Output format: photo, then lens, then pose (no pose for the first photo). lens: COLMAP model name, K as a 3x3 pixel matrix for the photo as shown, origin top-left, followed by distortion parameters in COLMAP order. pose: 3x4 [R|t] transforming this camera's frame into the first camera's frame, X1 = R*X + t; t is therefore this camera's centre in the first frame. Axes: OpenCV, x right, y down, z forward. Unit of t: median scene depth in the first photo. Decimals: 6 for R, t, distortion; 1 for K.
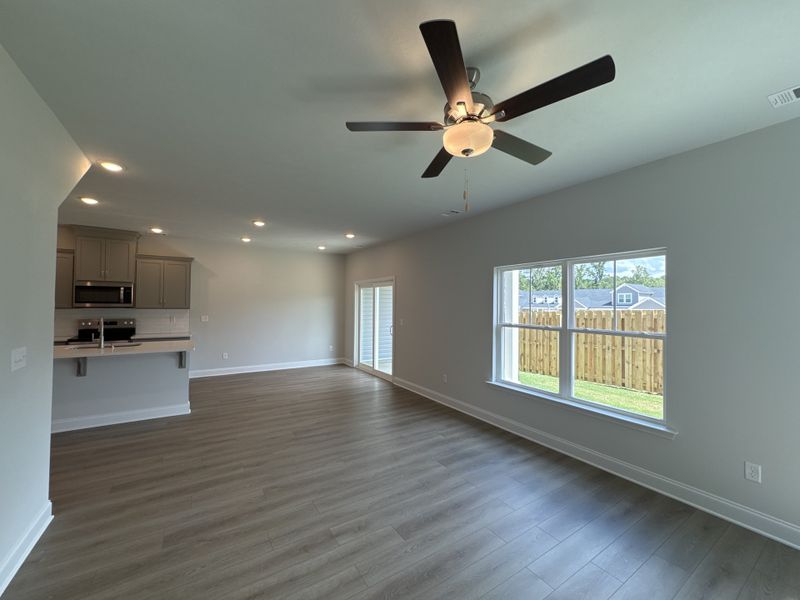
lens RADIAL K [[323.4, 0, 400.0], [0, 323.4, 300.0], [0, 0, 1]] dist [-0.000602, -0.000045]
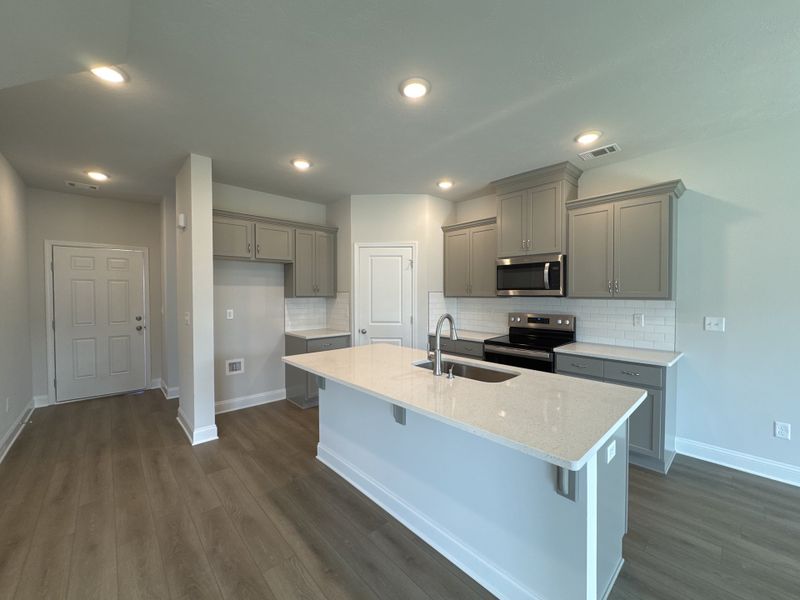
lens RADIAL K [[323.4, 0, 400.0], [0, 323.4, 300.0], [0, 0, 1]] dist [-0.000602, -0.000045]
pose [[0.154236, 0.009223, -0.987991, -0.302785], [0.016975, 0.999784, 0.011983, 0.018072], [0.987888, -0.018619, 0.154046, 0.630368]]
